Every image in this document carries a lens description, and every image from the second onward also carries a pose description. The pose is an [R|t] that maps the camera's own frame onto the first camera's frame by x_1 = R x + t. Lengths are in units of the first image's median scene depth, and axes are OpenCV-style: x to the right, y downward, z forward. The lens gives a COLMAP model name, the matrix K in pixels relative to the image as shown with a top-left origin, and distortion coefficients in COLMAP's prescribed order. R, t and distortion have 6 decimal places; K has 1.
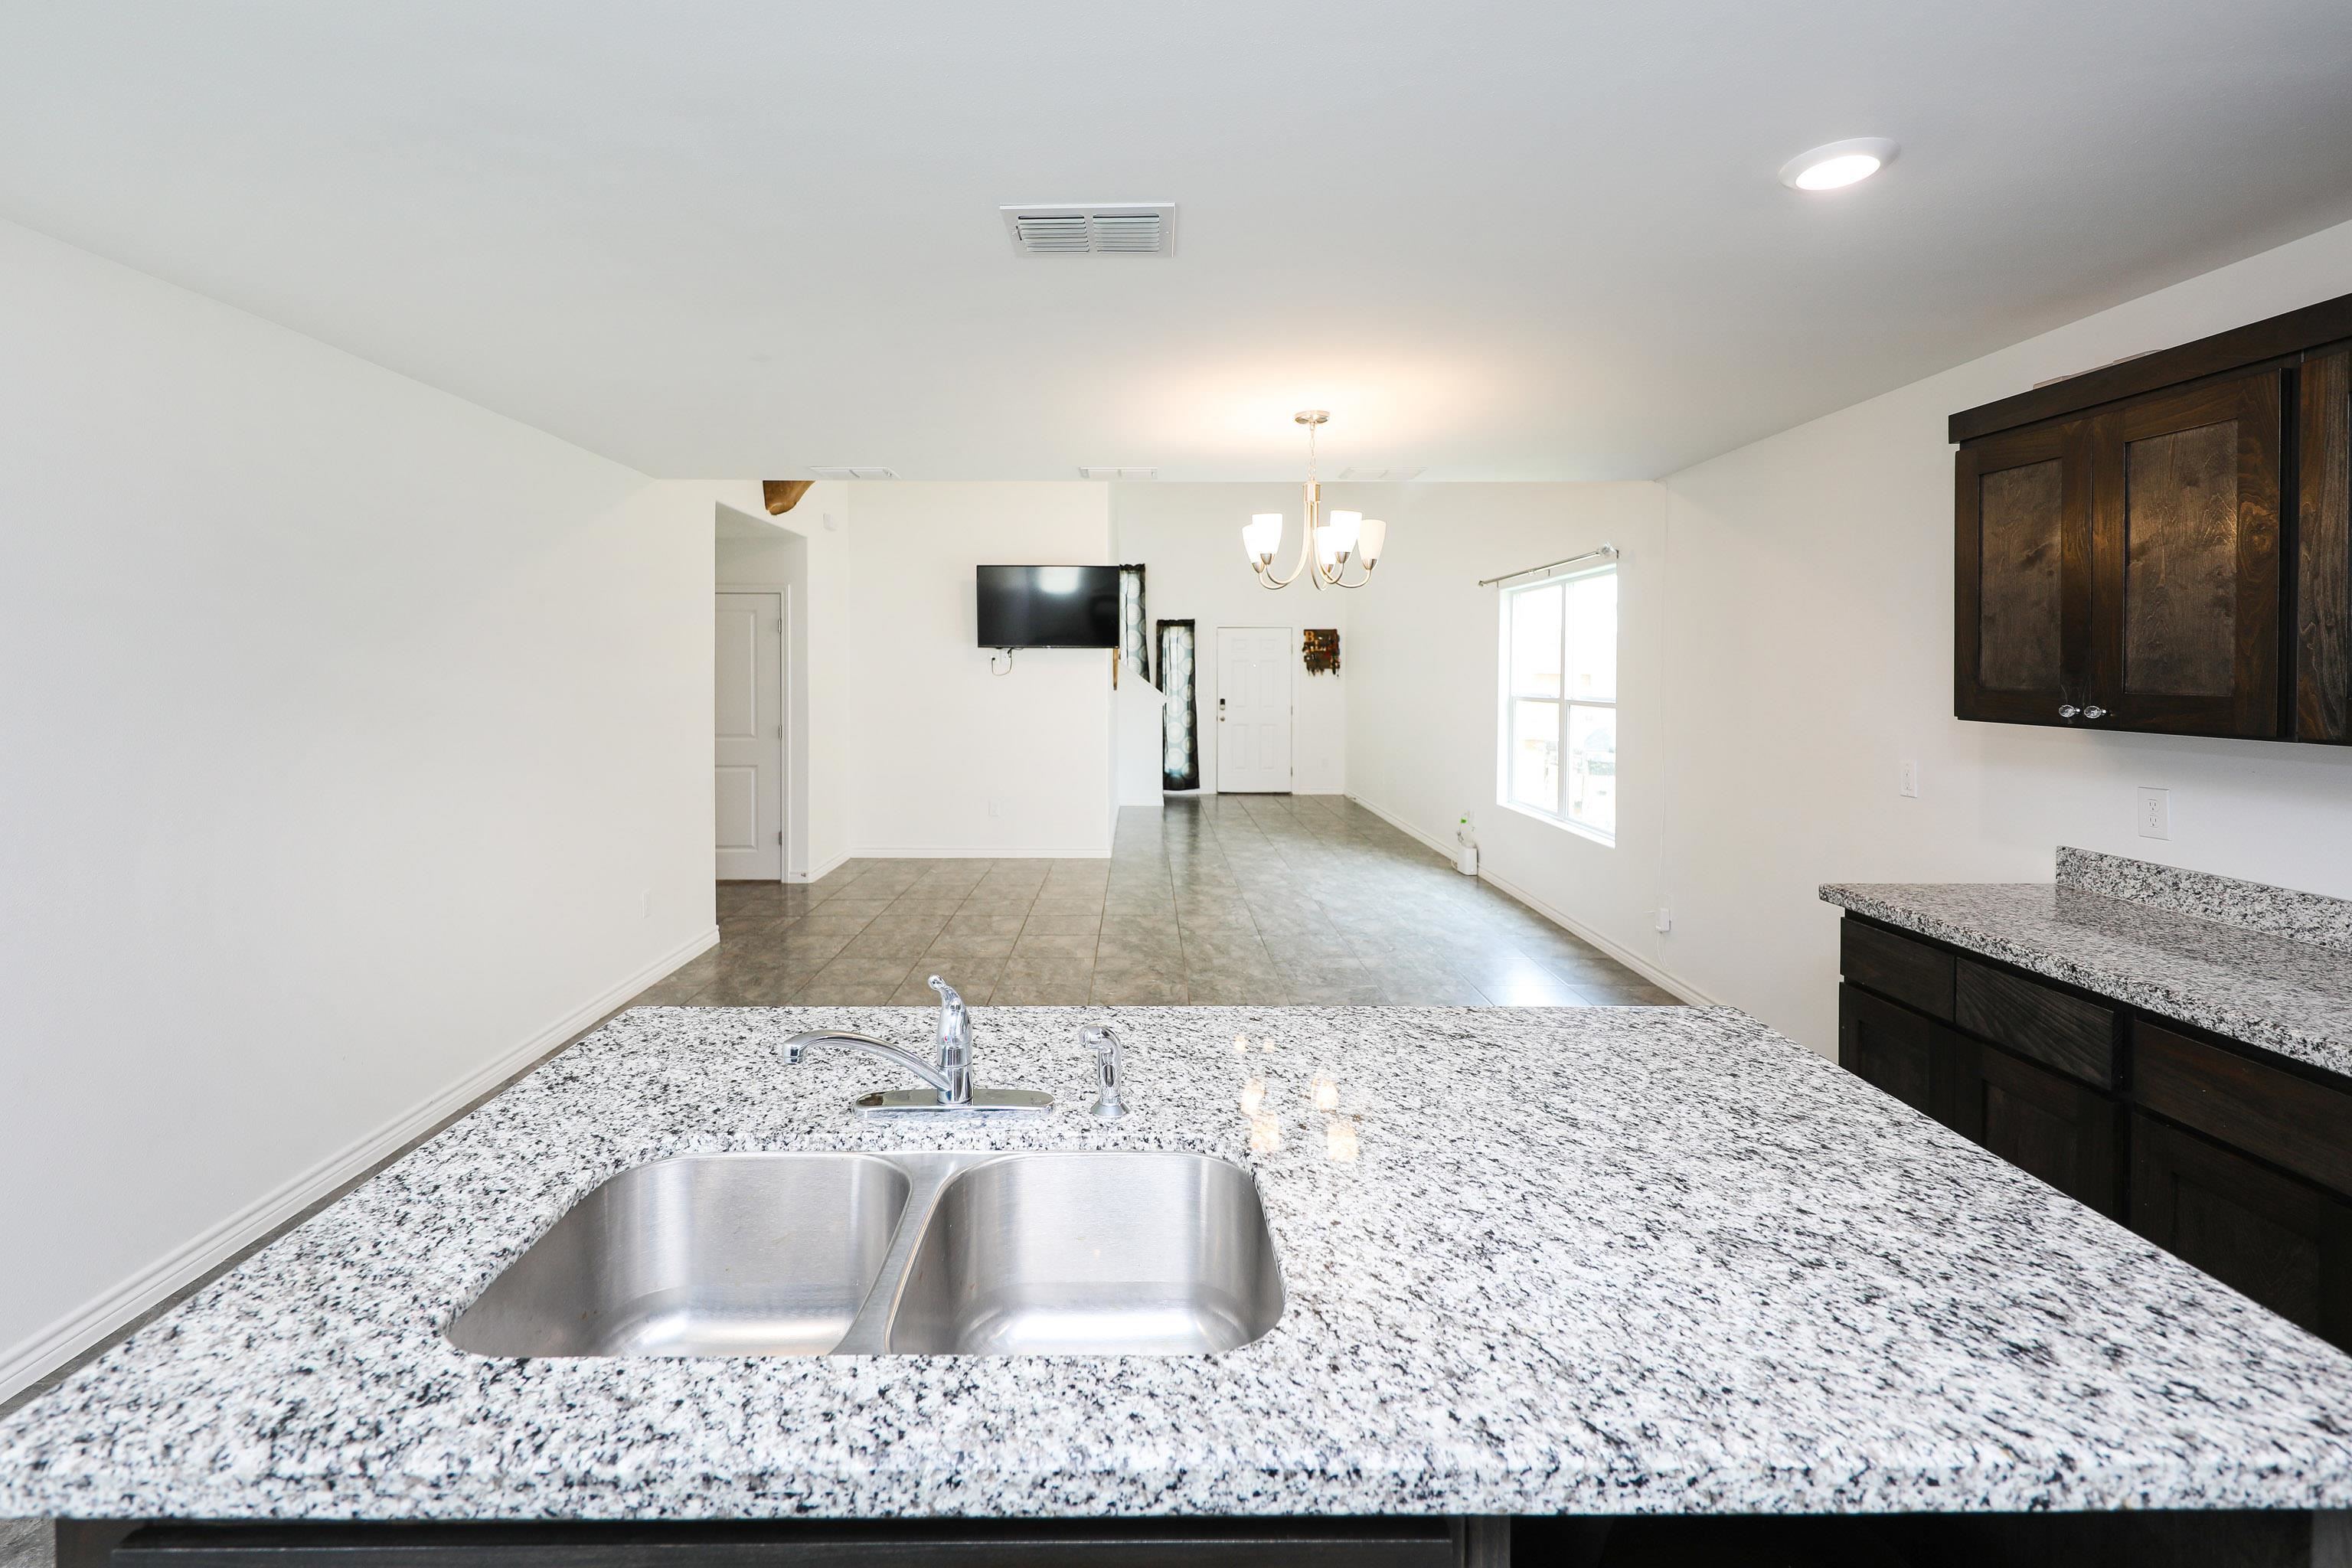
lens RADIAL K [[1030.1, 0, 1162.9], [0, 1030.1, 683.2], [0, 0, 1]] dist [0.002705, -0.001128]
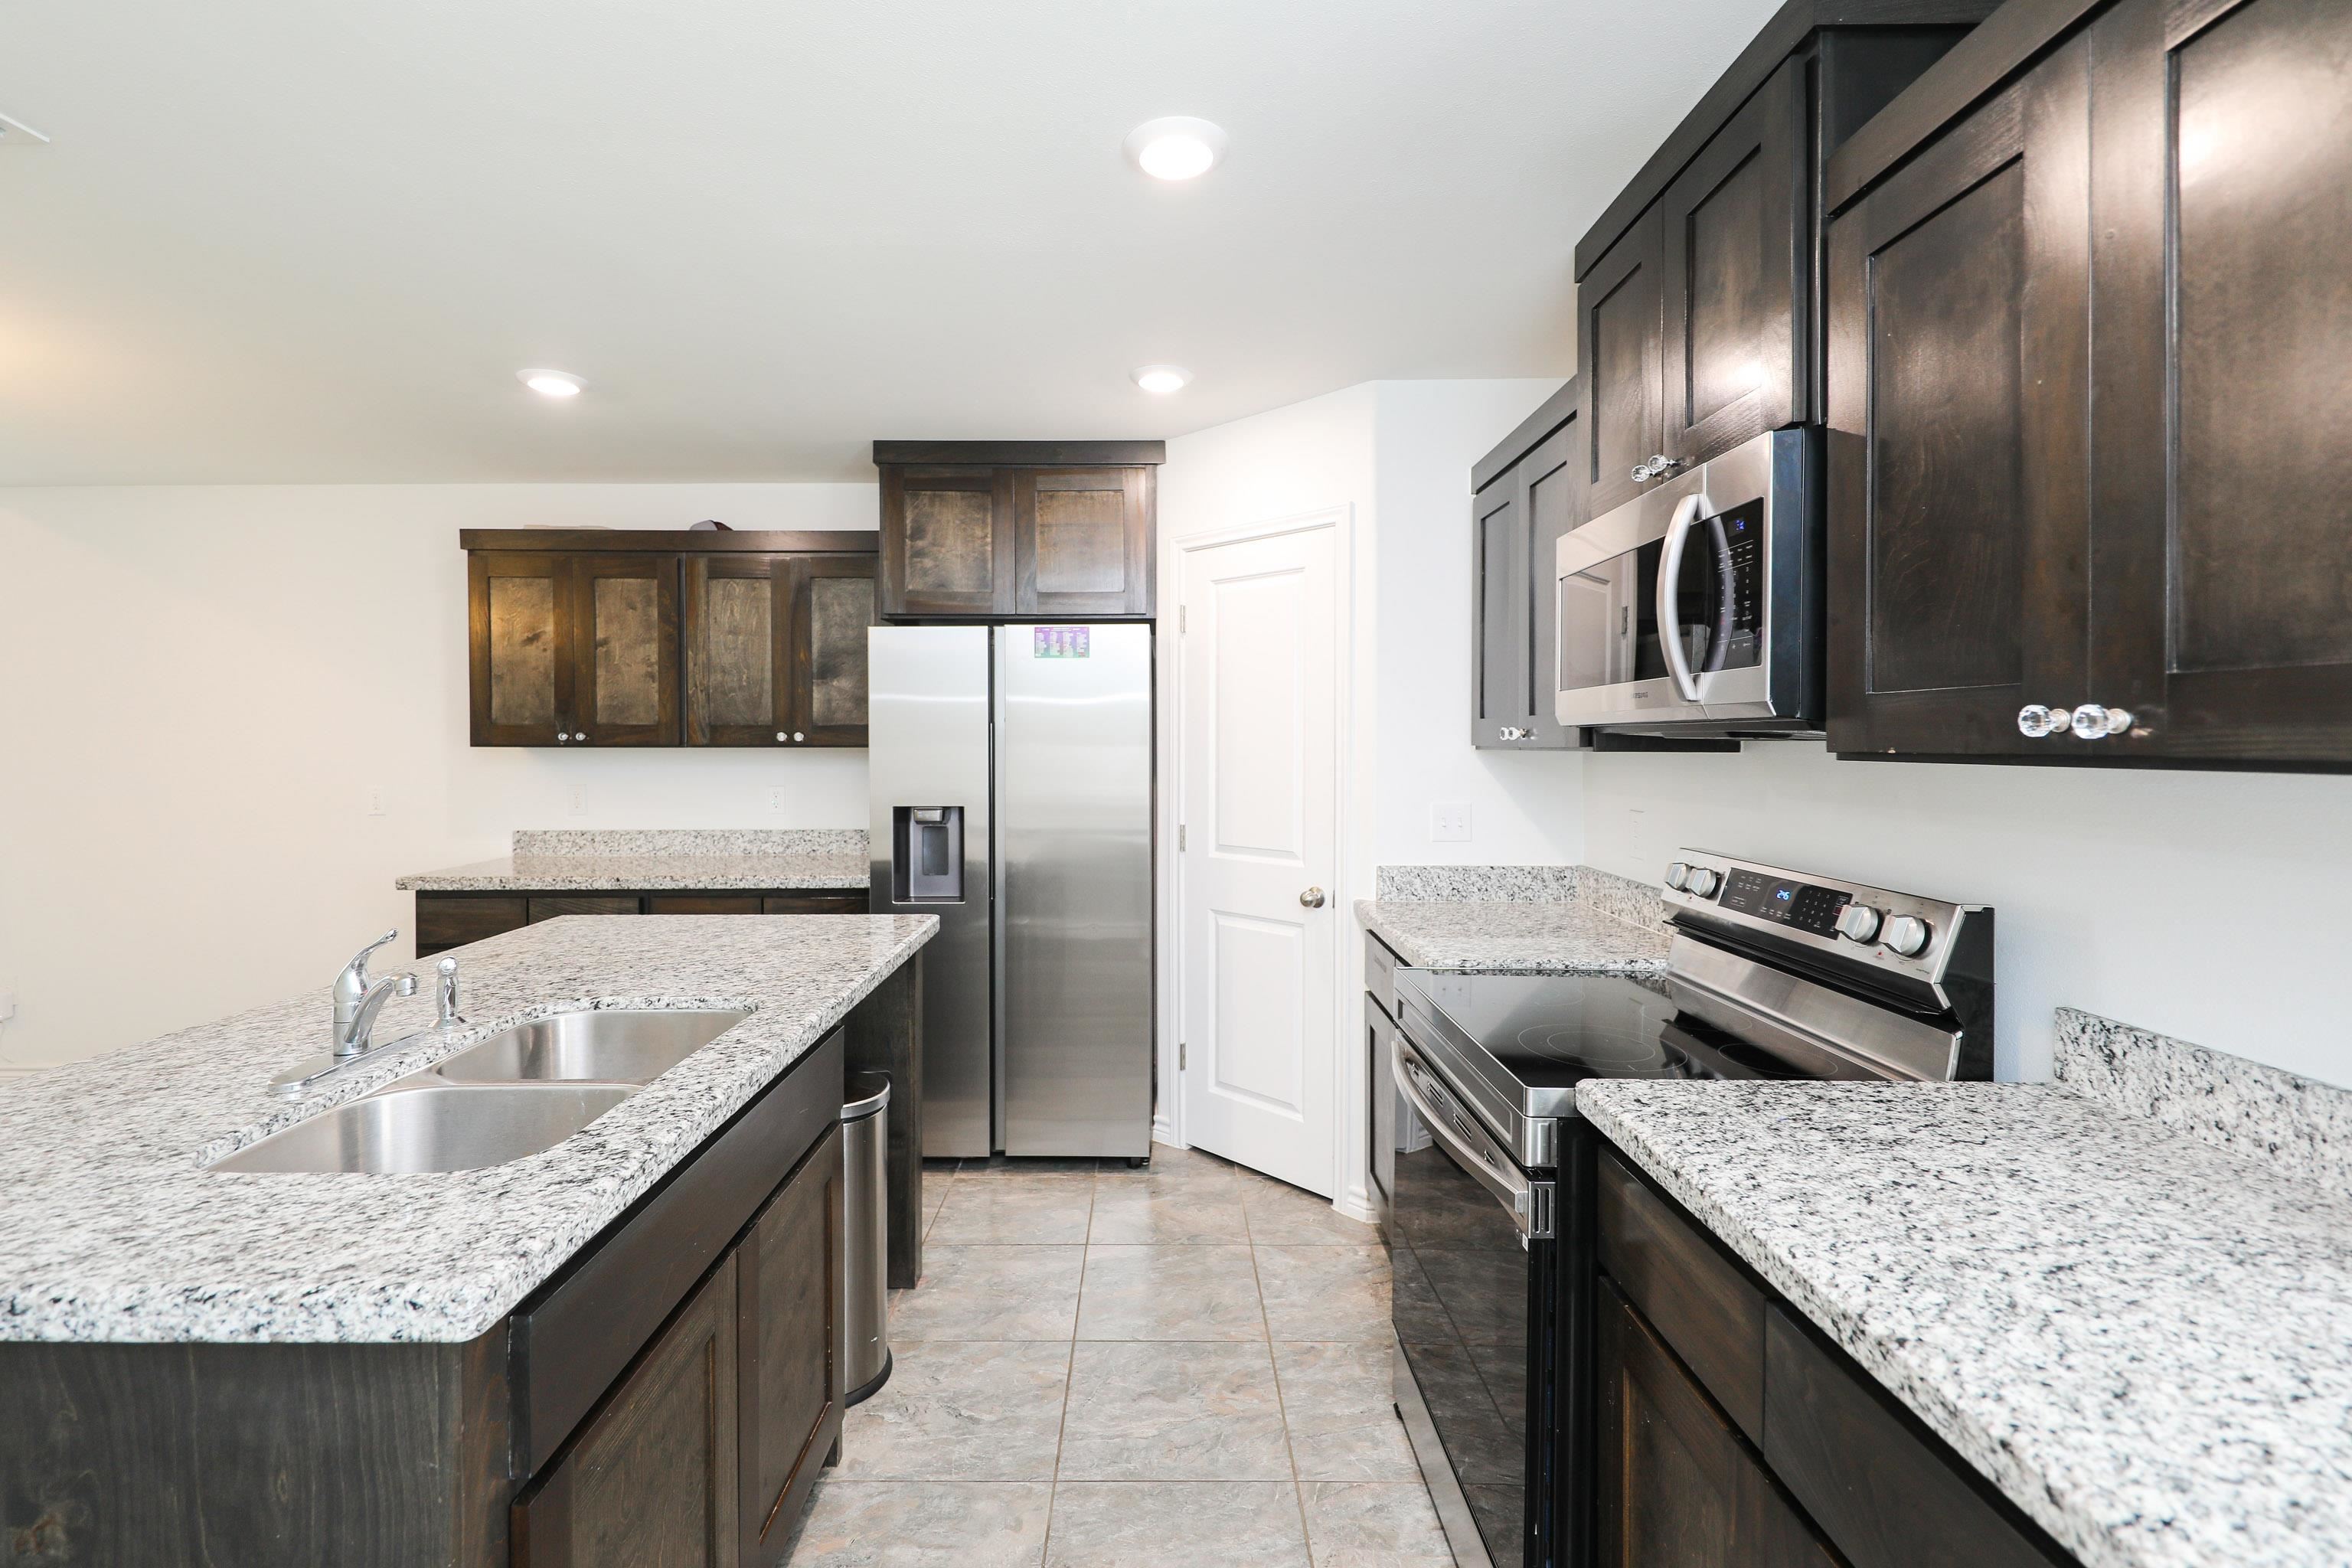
lens RADIAL K [[1019.1, 0, 1146.6], [0, 1019.1, 750.5], [0, 0, 1]] dist [0.013828, -0.005790]
pose [[0.016830, -0.014068, 0.999759, -0.651384], [0.015550, 0.999784, 0.013807, 0.037701], [-0.999737, 0.015314, 0.017045, 0.057693]]
